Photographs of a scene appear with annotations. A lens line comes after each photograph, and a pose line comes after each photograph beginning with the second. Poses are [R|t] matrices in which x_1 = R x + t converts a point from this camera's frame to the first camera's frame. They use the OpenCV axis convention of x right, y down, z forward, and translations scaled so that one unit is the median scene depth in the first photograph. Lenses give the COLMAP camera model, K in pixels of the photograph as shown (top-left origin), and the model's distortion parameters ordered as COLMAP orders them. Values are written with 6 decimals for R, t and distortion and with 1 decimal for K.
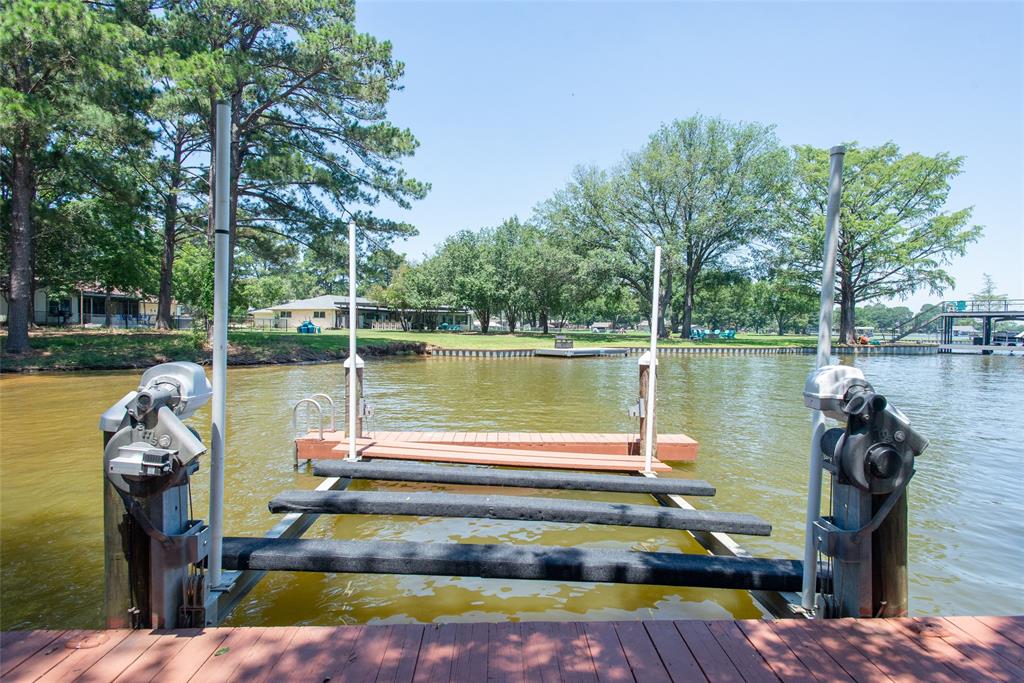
lens RADIAL K [[528.8, 0, 523.3], [0, 528.8, 338.6], [0, 0, 1]] dist [0.027826, -0.016820]
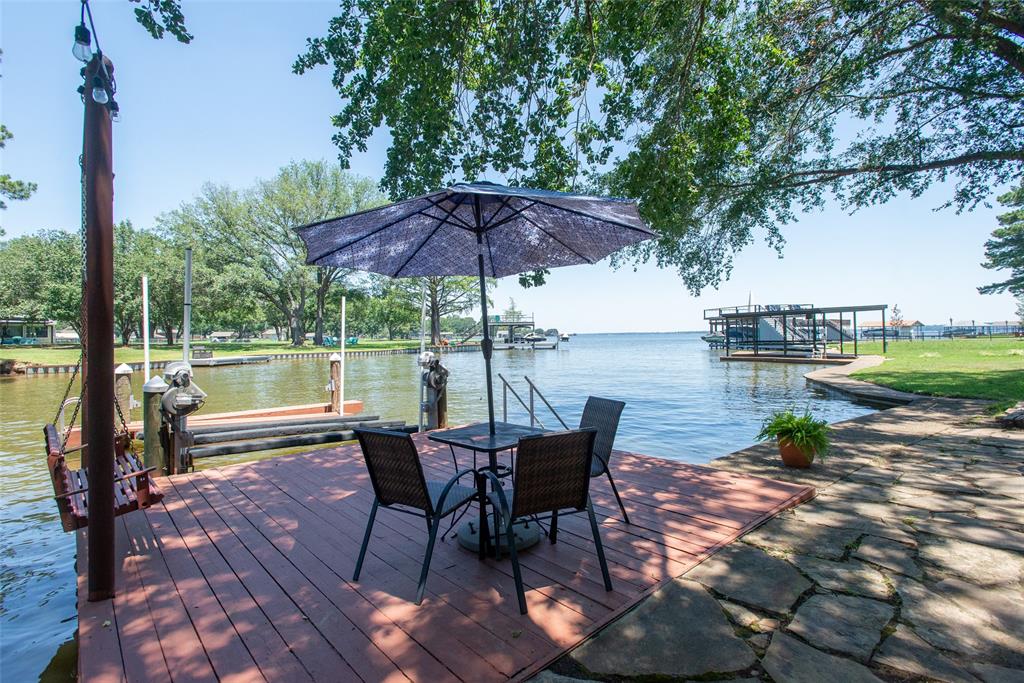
lens RADIAL K [[477.0, 0, 516.9], [0, 477.0, 336.5], [0, 0, 1]] dist [-0.012877, 0.000192]
pose [[0.756234, -0.021403, 0.653951, -0.055355], [0.032171, 0.999472, -0.004490, -0.000577], [-0.653510, 0.024434, 0.756523, -0.096846]]
